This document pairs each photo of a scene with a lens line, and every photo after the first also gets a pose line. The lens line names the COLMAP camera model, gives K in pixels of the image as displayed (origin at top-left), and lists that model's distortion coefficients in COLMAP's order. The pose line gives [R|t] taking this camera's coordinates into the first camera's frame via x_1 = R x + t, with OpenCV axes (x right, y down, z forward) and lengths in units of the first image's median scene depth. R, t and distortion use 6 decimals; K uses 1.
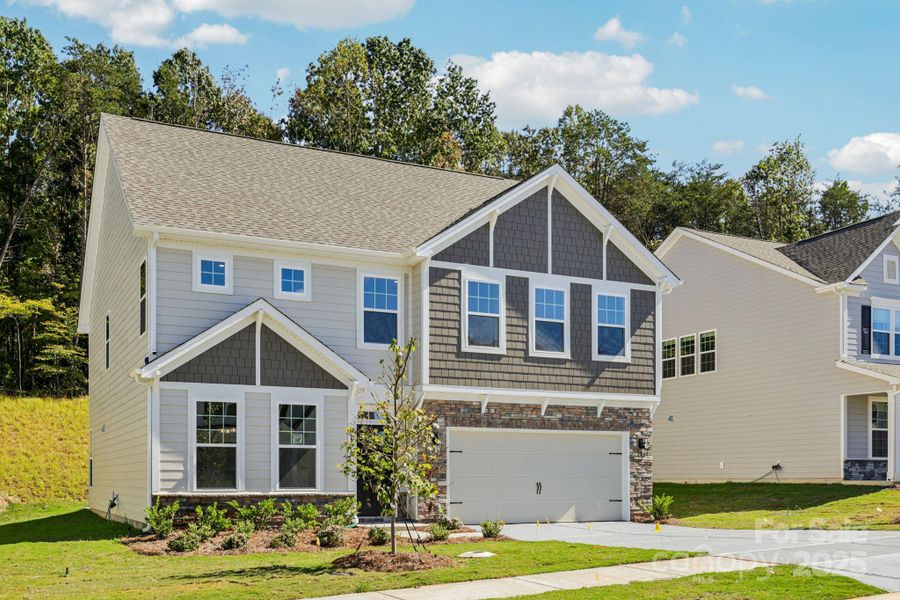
lens RADIAL K [[844.2, 0, 450.0], [0, 844.2, 300.0], [0, 0, 1]] dist [-0.008746, -0.005474]
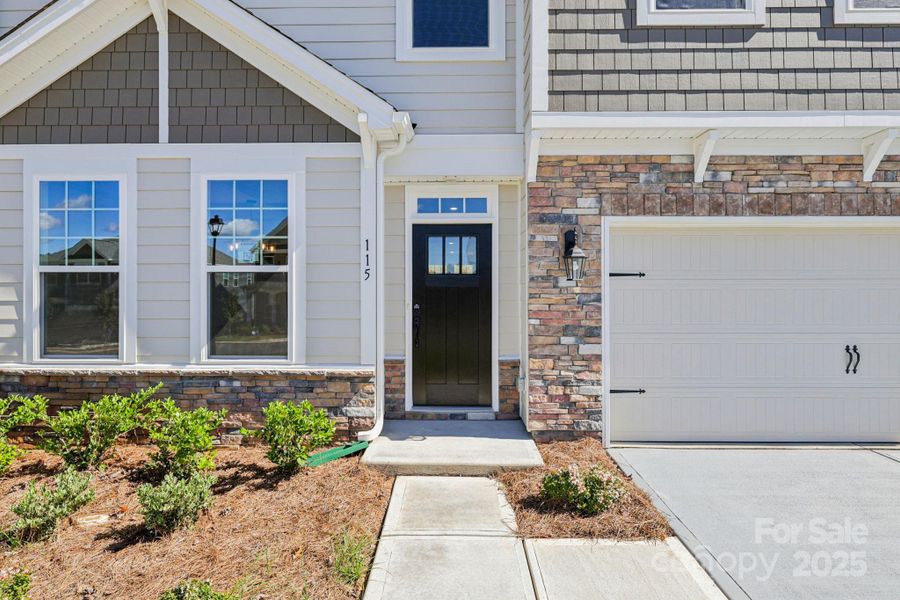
lens RADIAL K [[484.2, 0, 451.3], [0, 484.2, 281.3], [0, 0, 1]] dist [-0.000775, -0.000416]
pose [[0.903899, -0.008491, -0.427663, 0.031596], [0.088561, 0.981855, 0.167686, 0.136160], [0.418479, -0.189445, 0.888249, 0.756037]]
